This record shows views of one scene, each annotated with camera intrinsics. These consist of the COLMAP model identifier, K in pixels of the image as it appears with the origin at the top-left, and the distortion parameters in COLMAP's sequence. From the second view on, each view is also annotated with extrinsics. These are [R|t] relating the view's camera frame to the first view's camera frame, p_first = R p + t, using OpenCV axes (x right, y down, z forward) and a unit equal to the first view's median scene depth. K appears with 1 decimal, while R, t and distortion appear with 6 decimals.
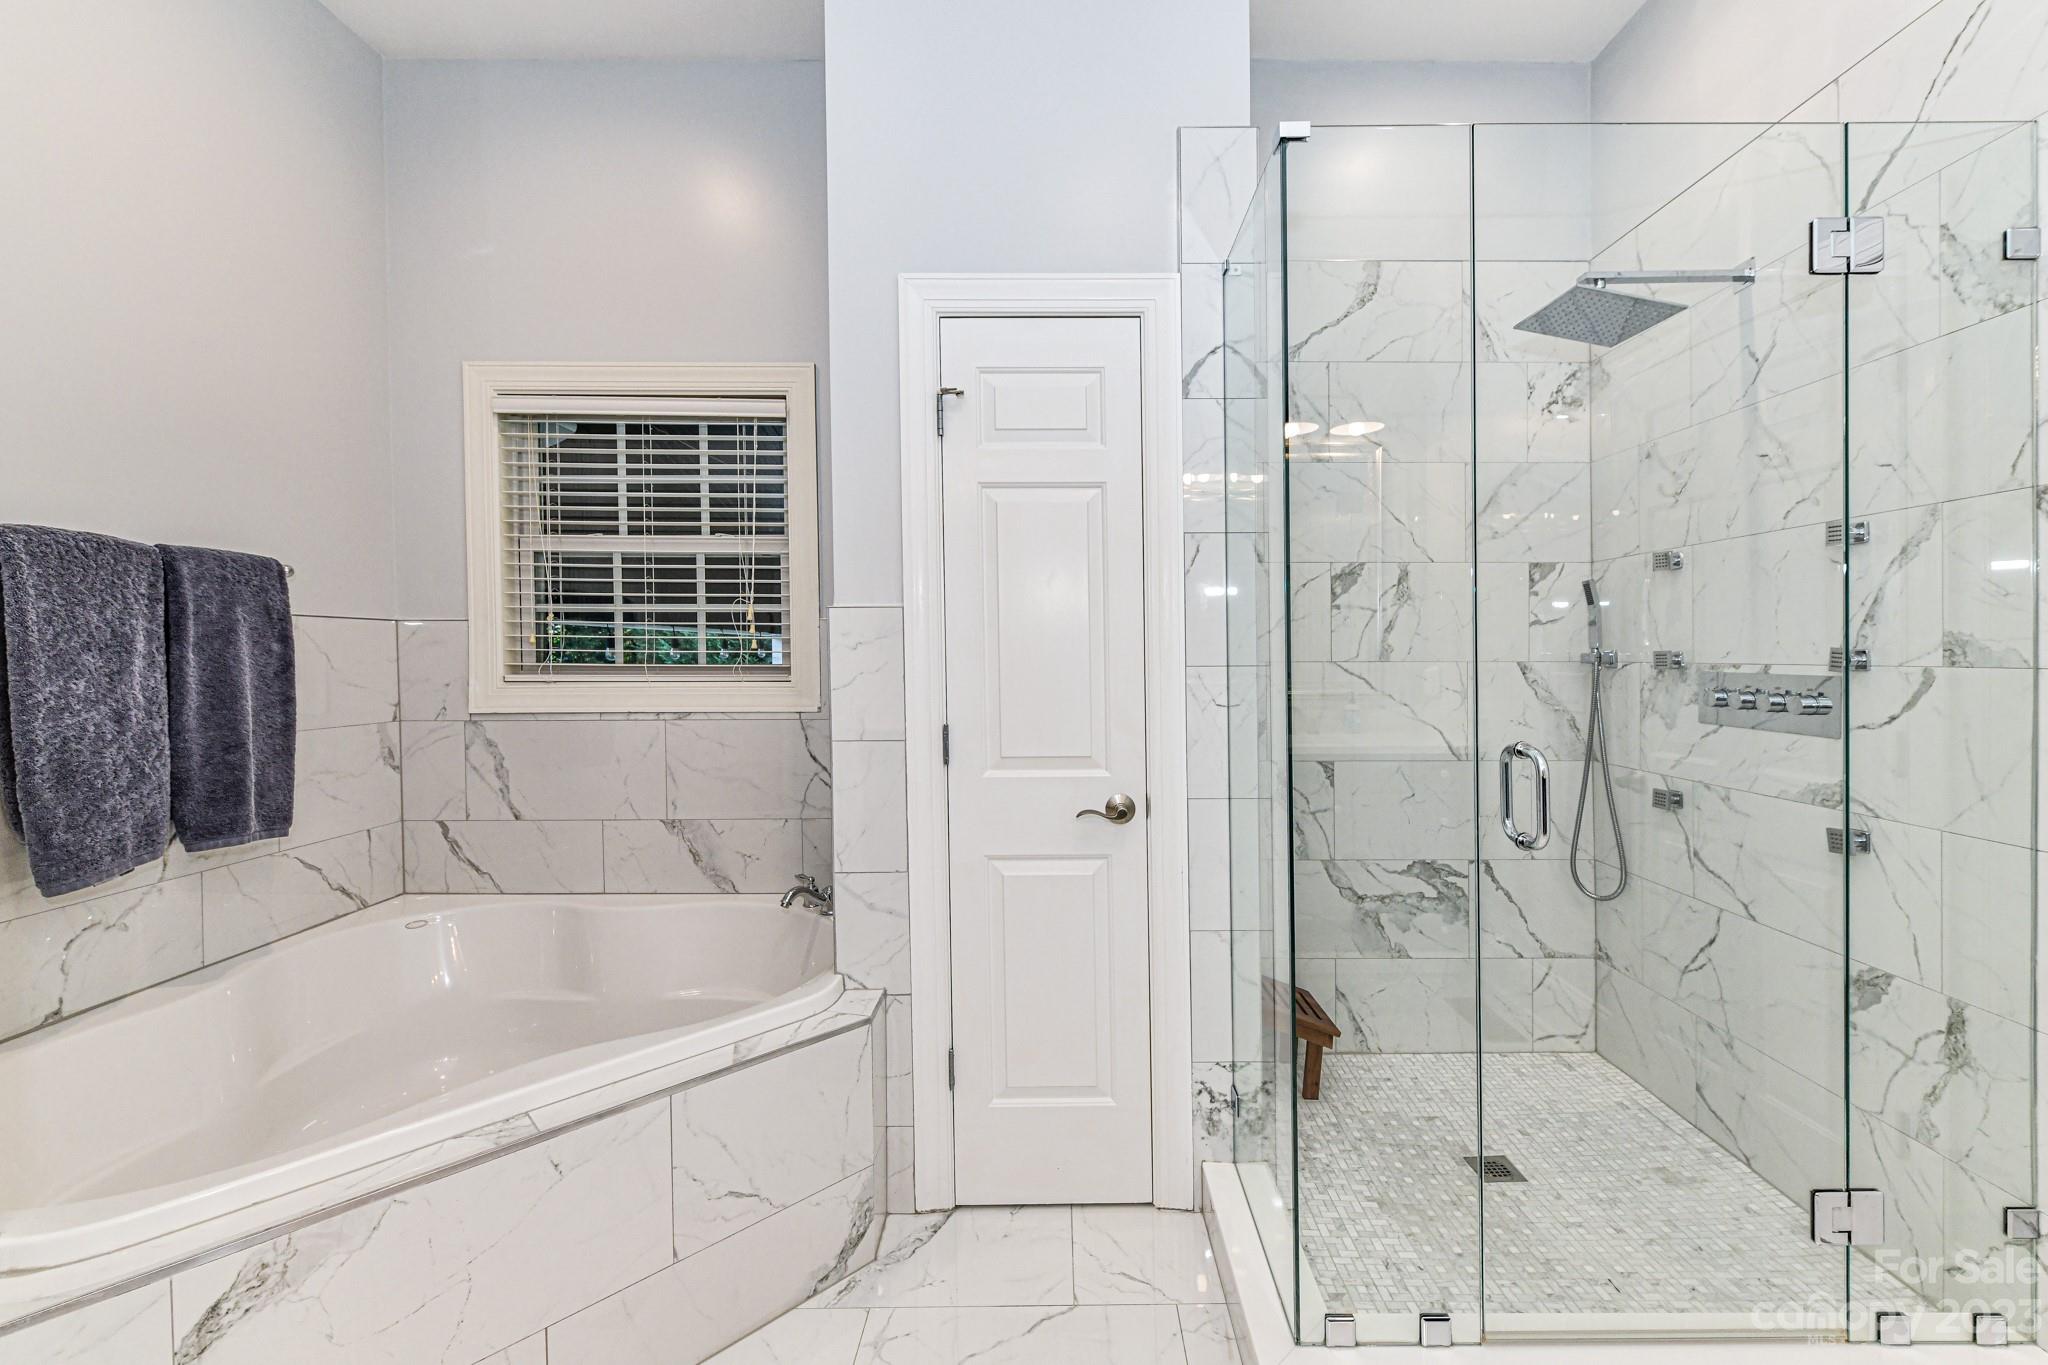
lens RADIAL K [[828.0, 0, 1075.0], [0, 828.0, 655.3], [0, 0, 1]] dist [-0.002994, 0.000472]
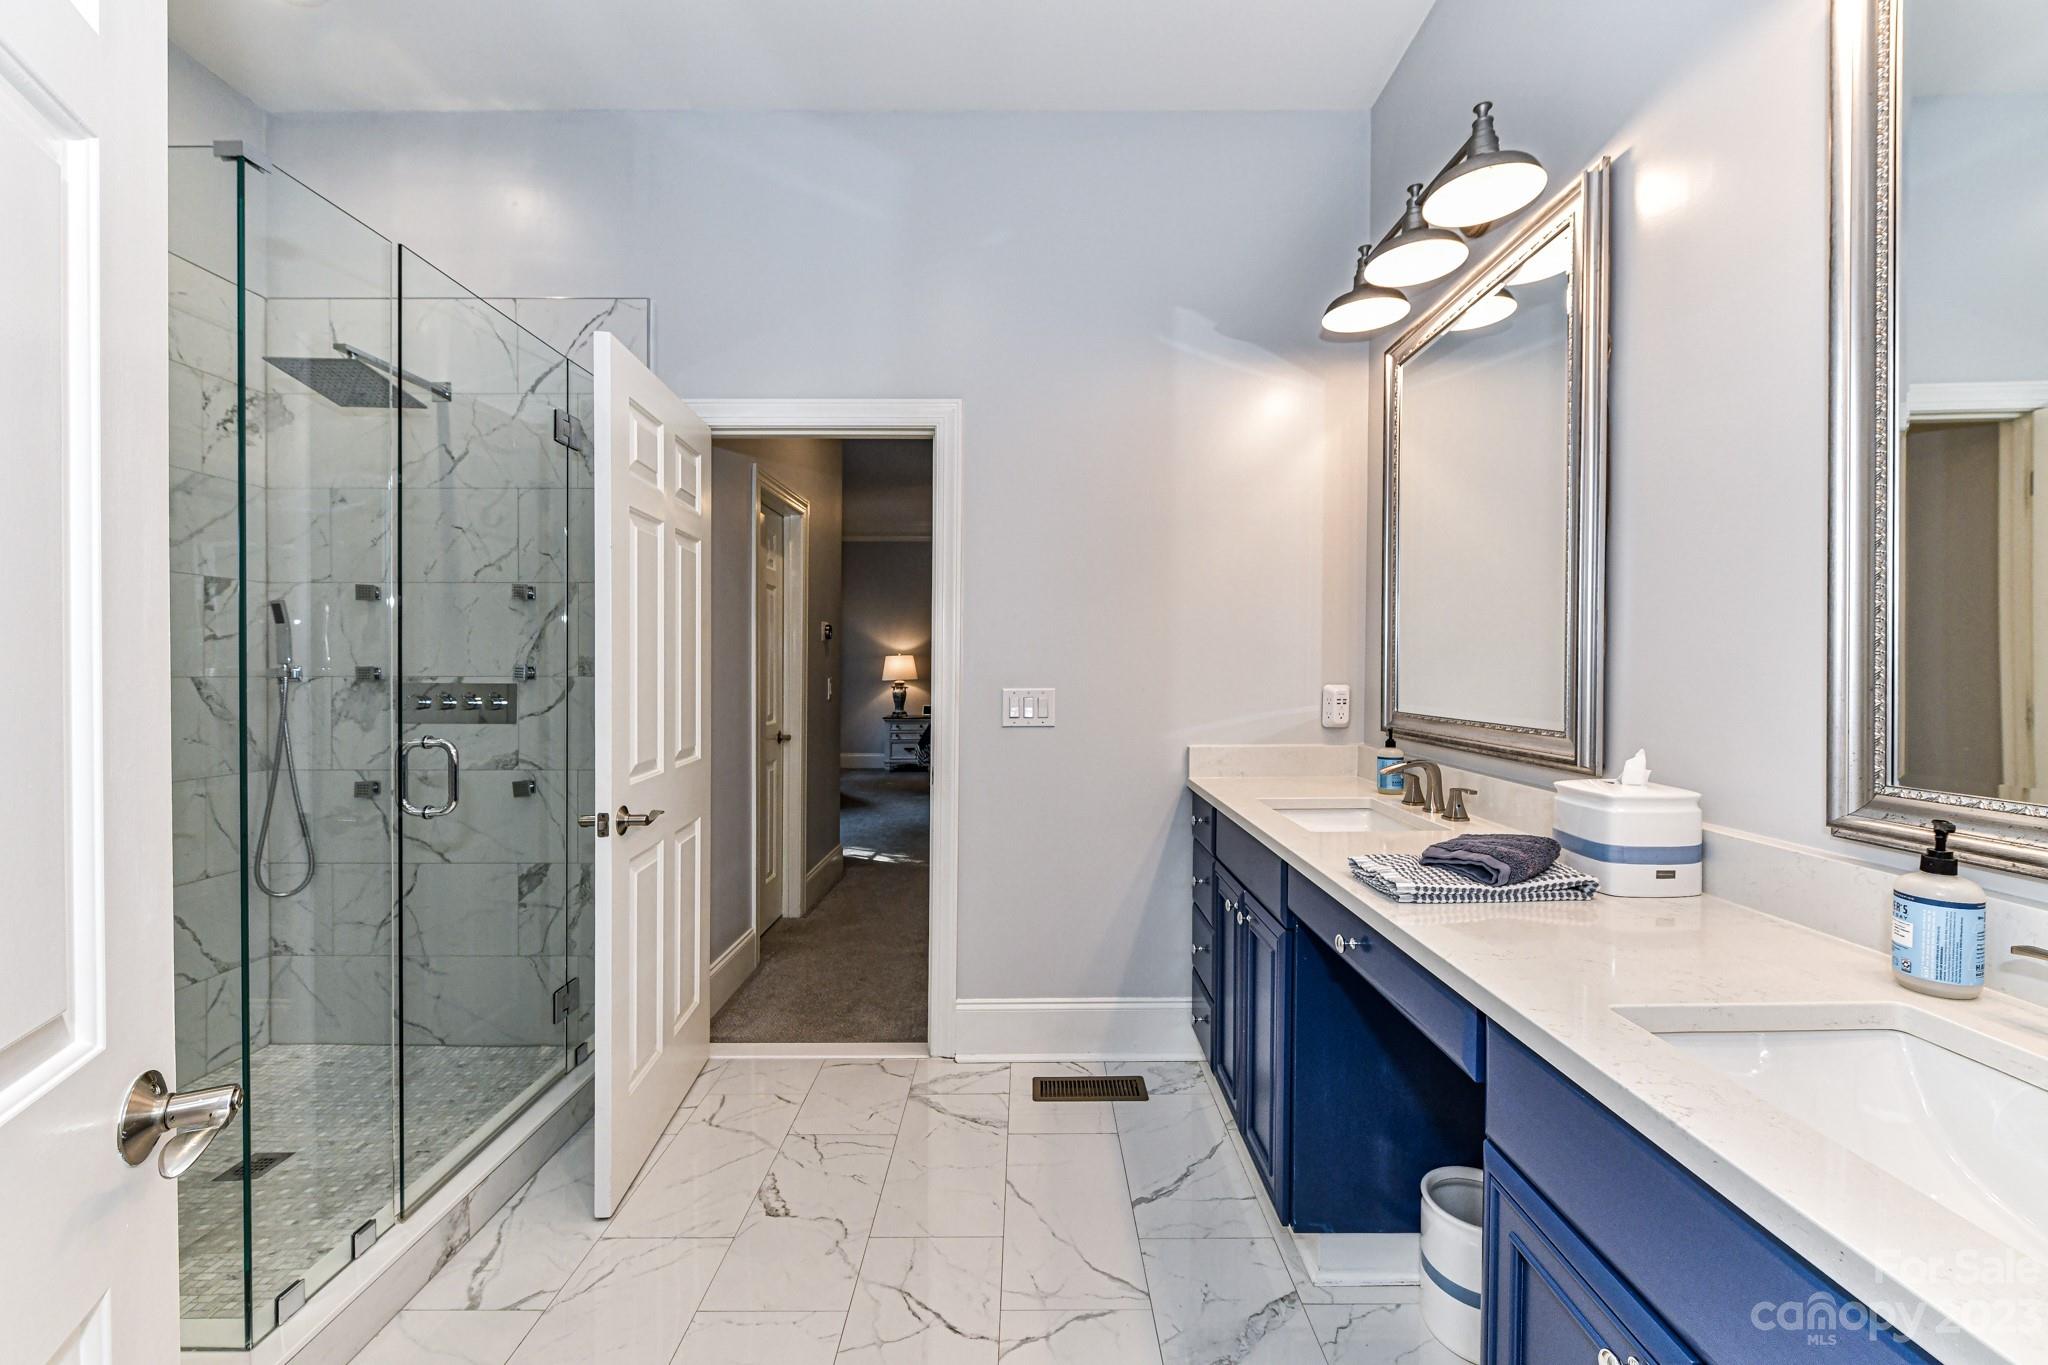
lens RADIAL K [[828.0, 0, 1023.9], [0, 828.0, 670.4], [0, 0, 1]] dist [-0.002994, 0.000472]
pose [[0.009209, -0.002103, 0.999955, -0.563013], [0.002313, 0.999995, 0.002082, -0.000243], [-0.999955, 0.002294, 0.009214, 0.028806]]
